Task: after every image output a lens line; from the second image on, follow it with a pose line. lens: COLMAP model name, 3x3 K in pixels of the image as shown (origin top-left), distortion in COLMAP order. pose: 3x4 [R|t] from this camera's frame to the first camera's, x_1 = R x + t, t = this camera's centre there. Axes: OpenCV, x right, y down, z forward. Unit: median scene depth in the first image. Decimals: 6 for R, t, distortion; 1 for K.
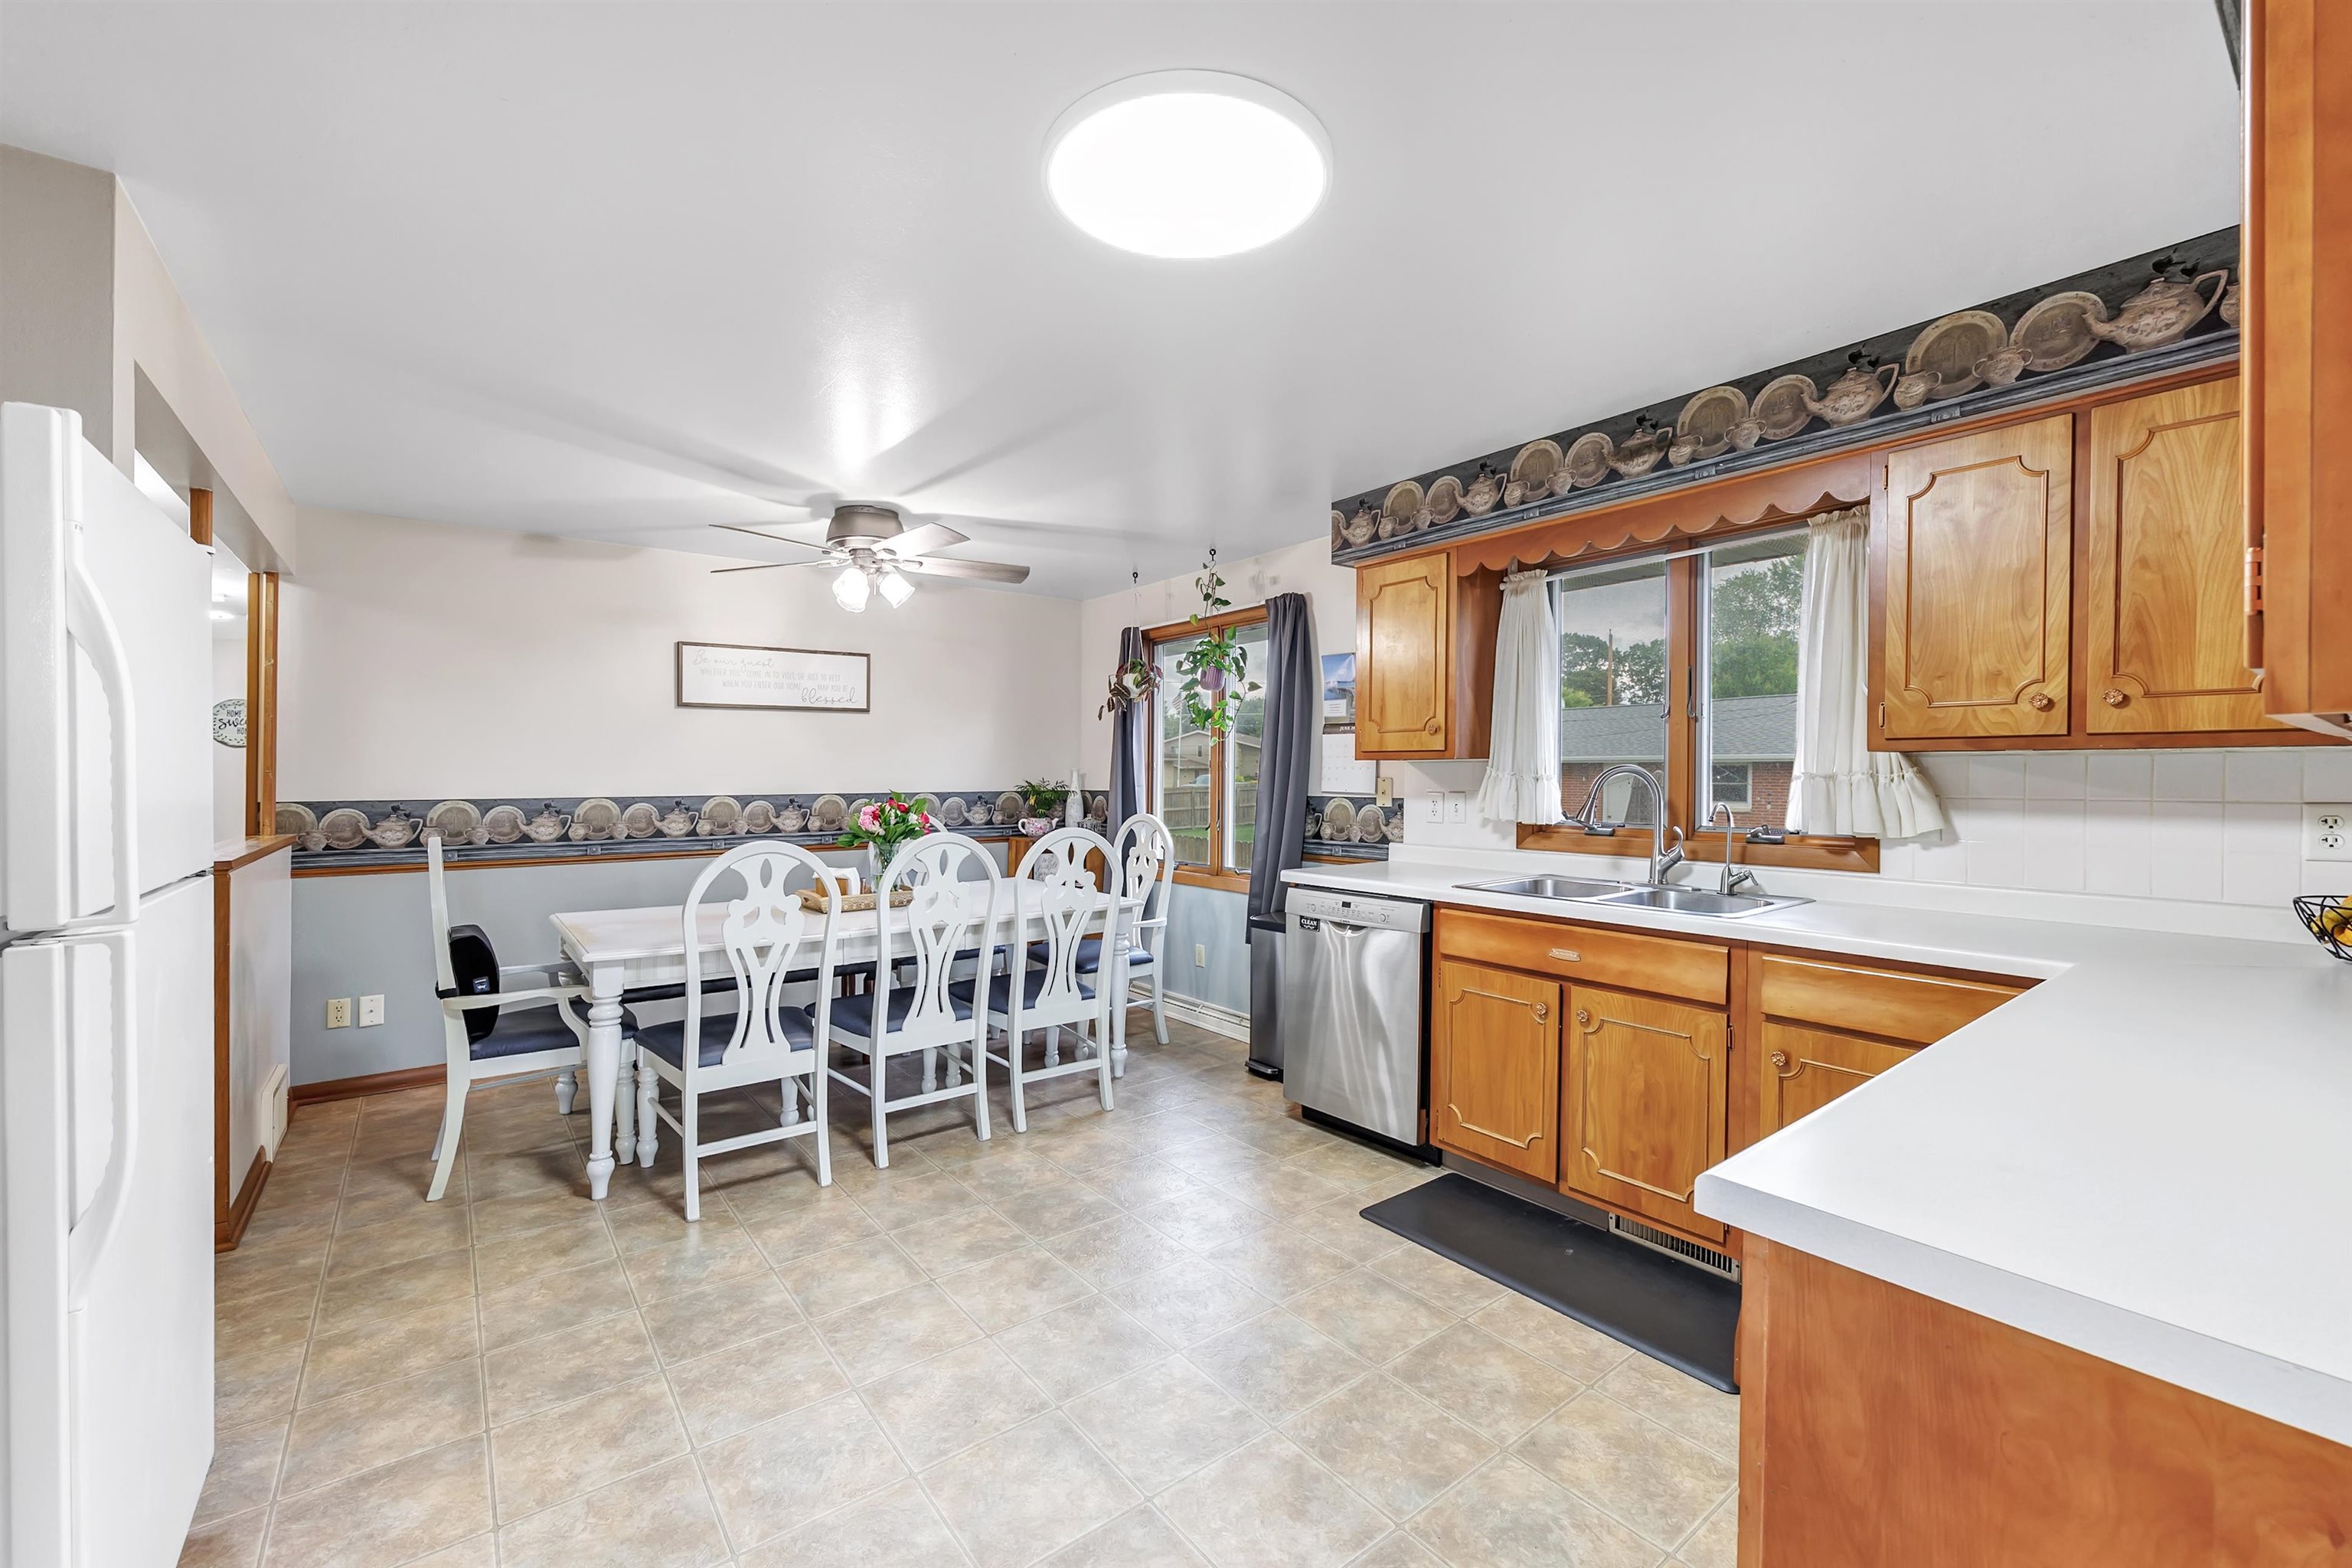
lens RADIAL K [[945.9, 0, 1165.8], [0, 945.9, 777.4], [0, 0, 1]] dist [0.000002, -0.000573]
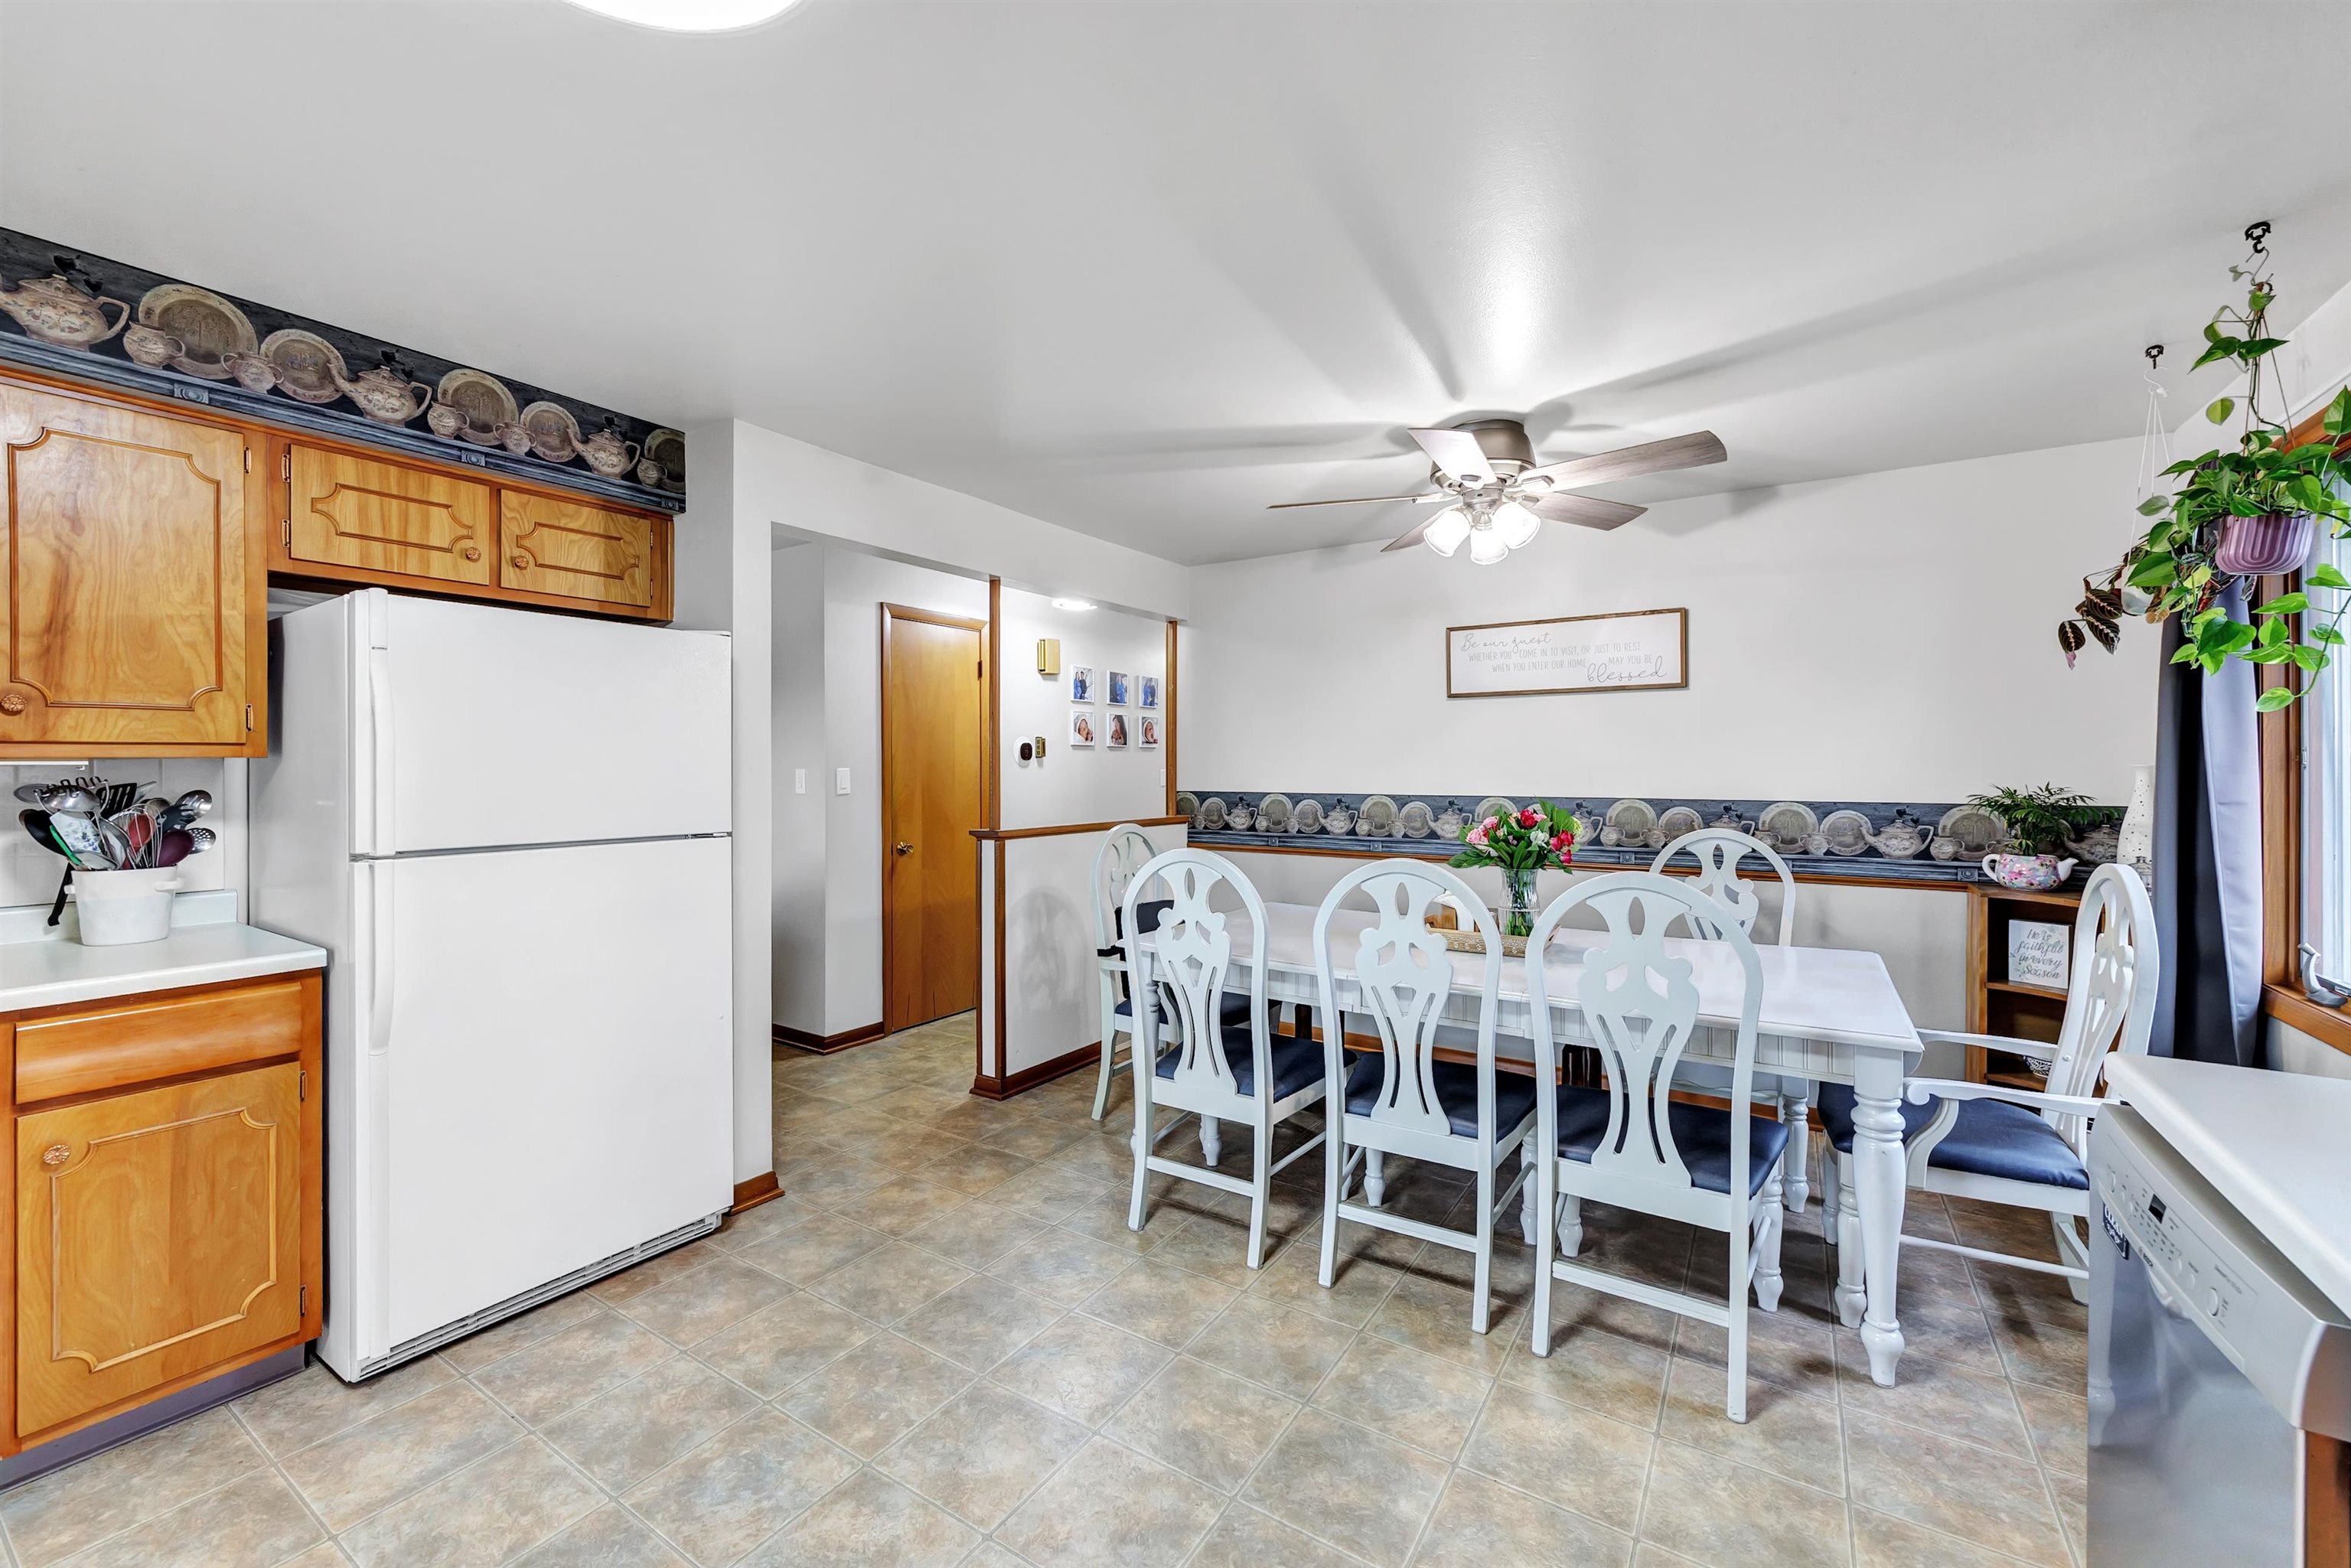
lens RADIAL K [[967.1, 0, 1163.3], [0, 967.1, 734.0], [0, 0, 1]] dist [0.002921, 0.000038]
pose [[0.335901, -0.036387, -0.941194, 0.387750], [-0.011992, 0.999007, -0.042902, 0.005521], [0.941821, 0.025698, 0.335131, 0.581582]]
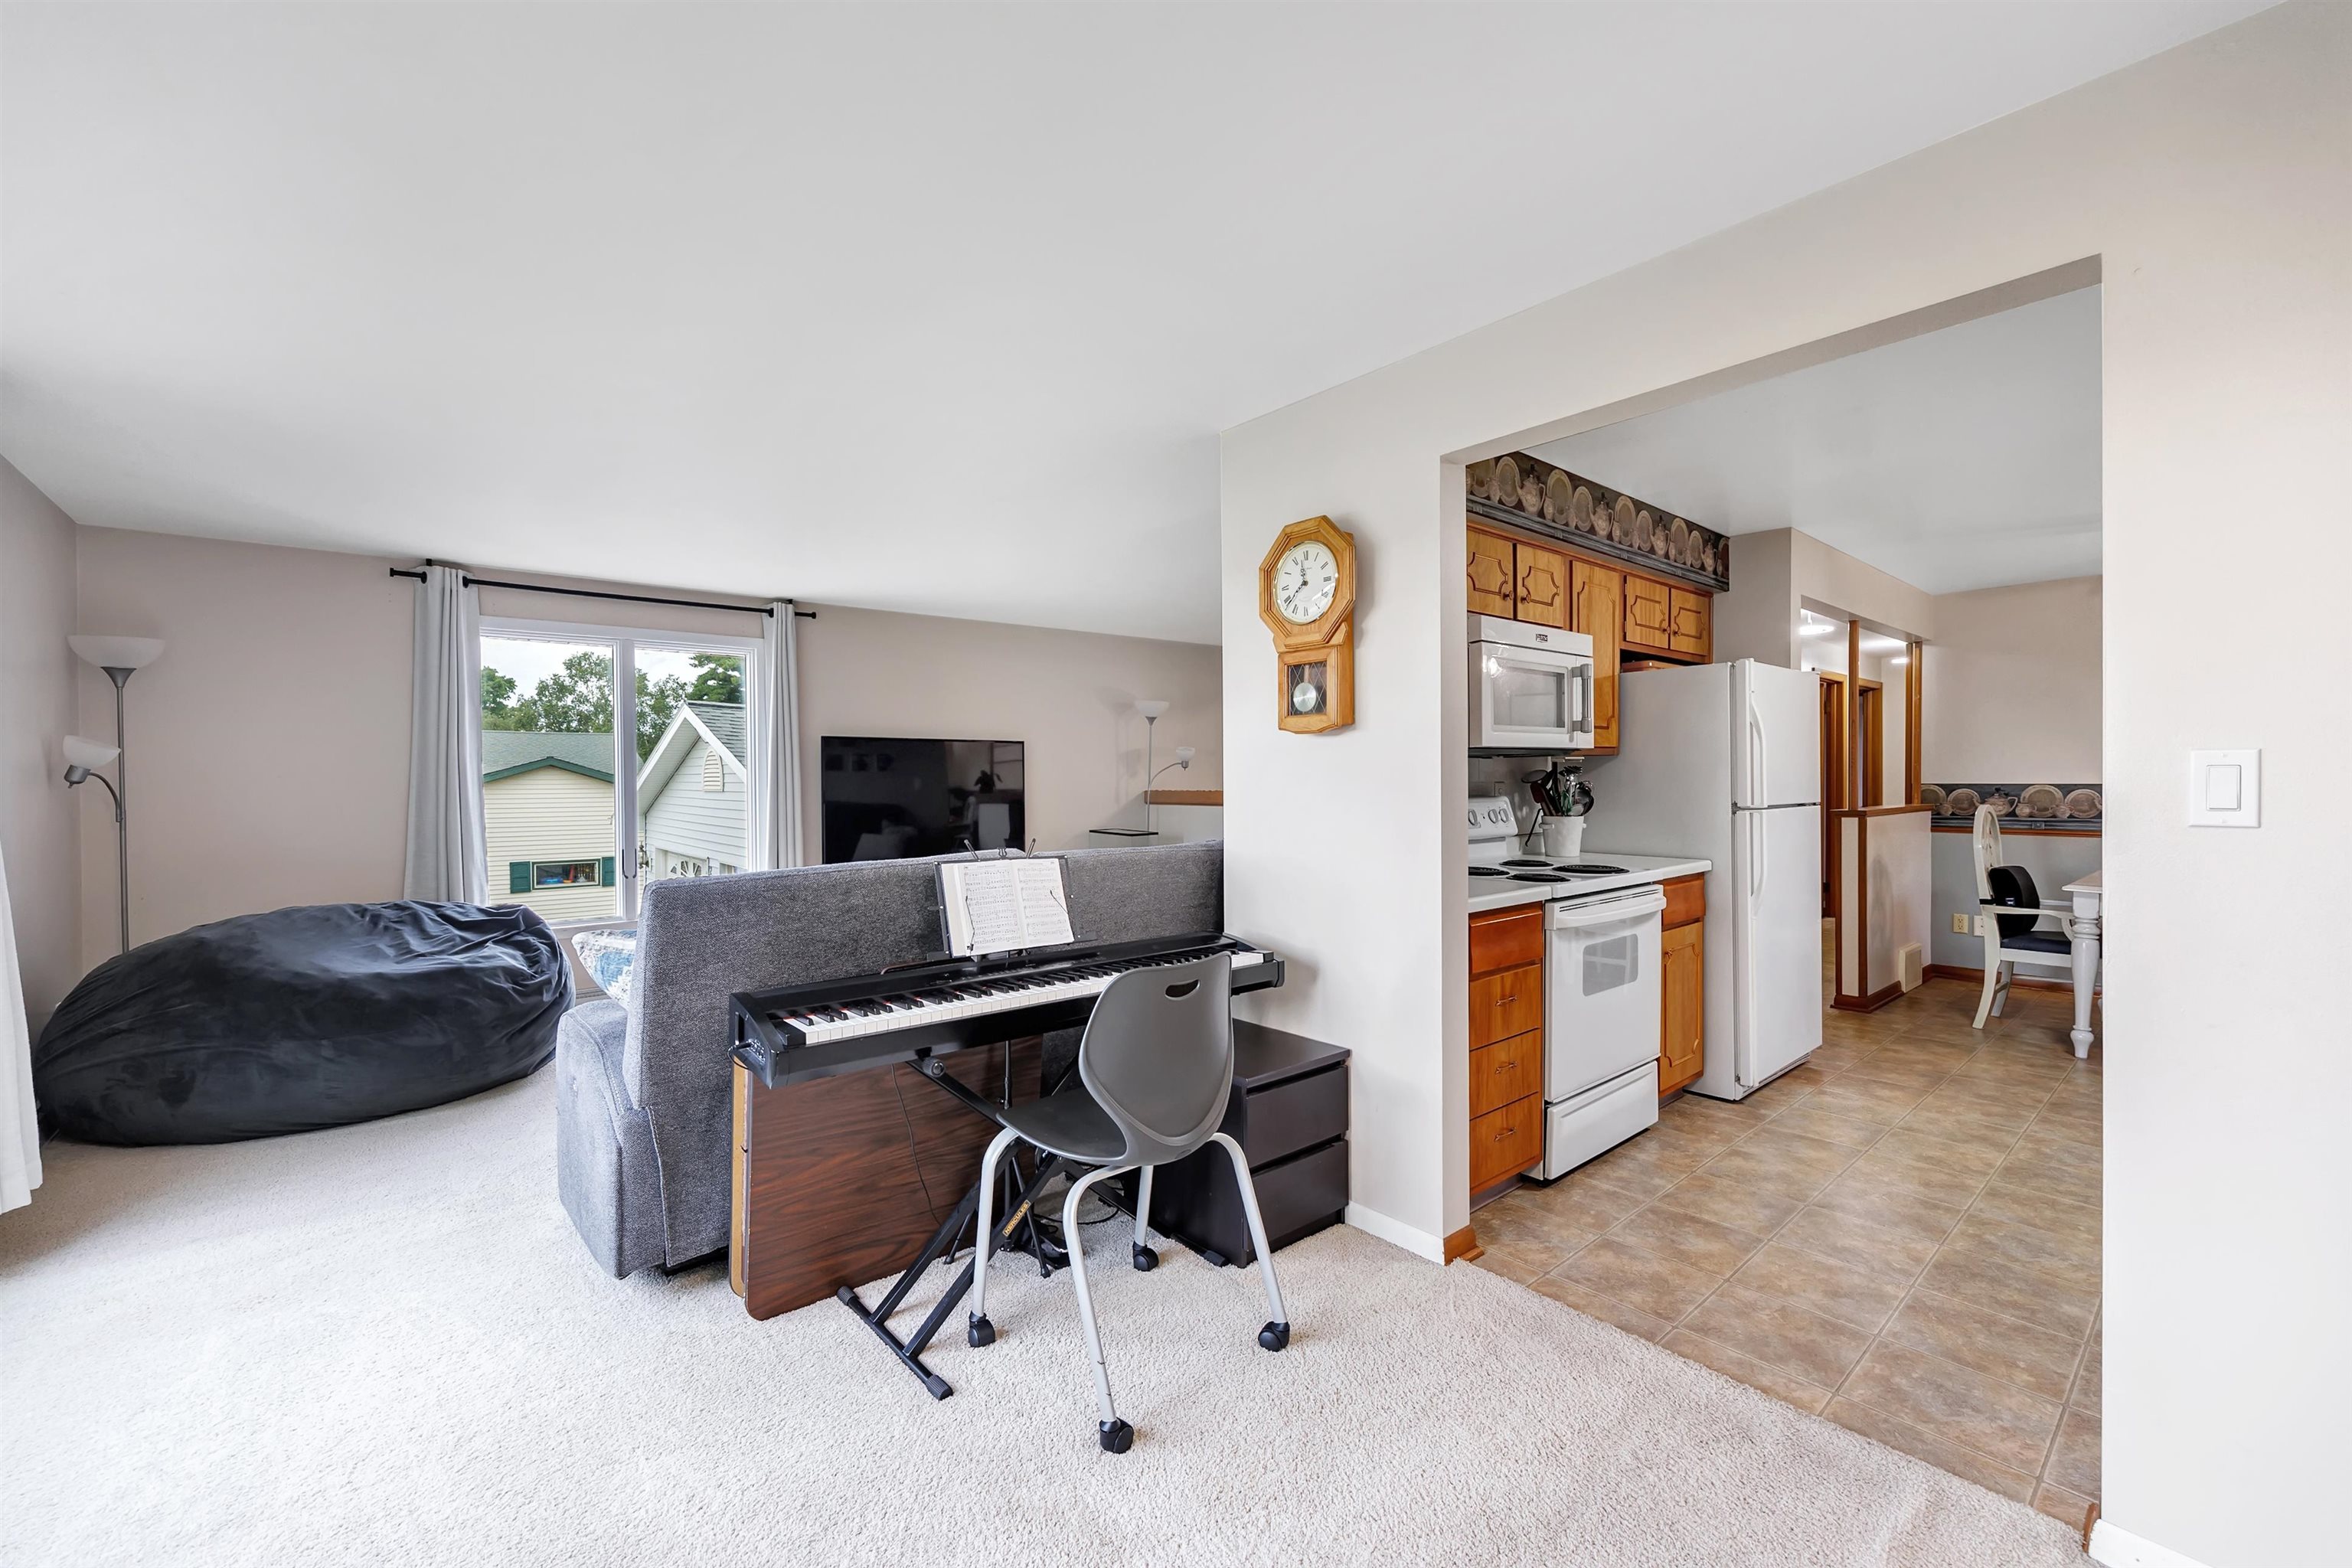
lens RADIAL K [[945.9, 0, 1165.8], [0, 945.9, 777.4], [0, 0, 1]] dist [0.000002, -0.000573]
pose [[0.044866, -0.000419, -0.998993, 0.681270], [-0.007657, 0.999970, -0.000763, 0.030174], [0.998964, 0.007684, 0.044861, -0.399059]]
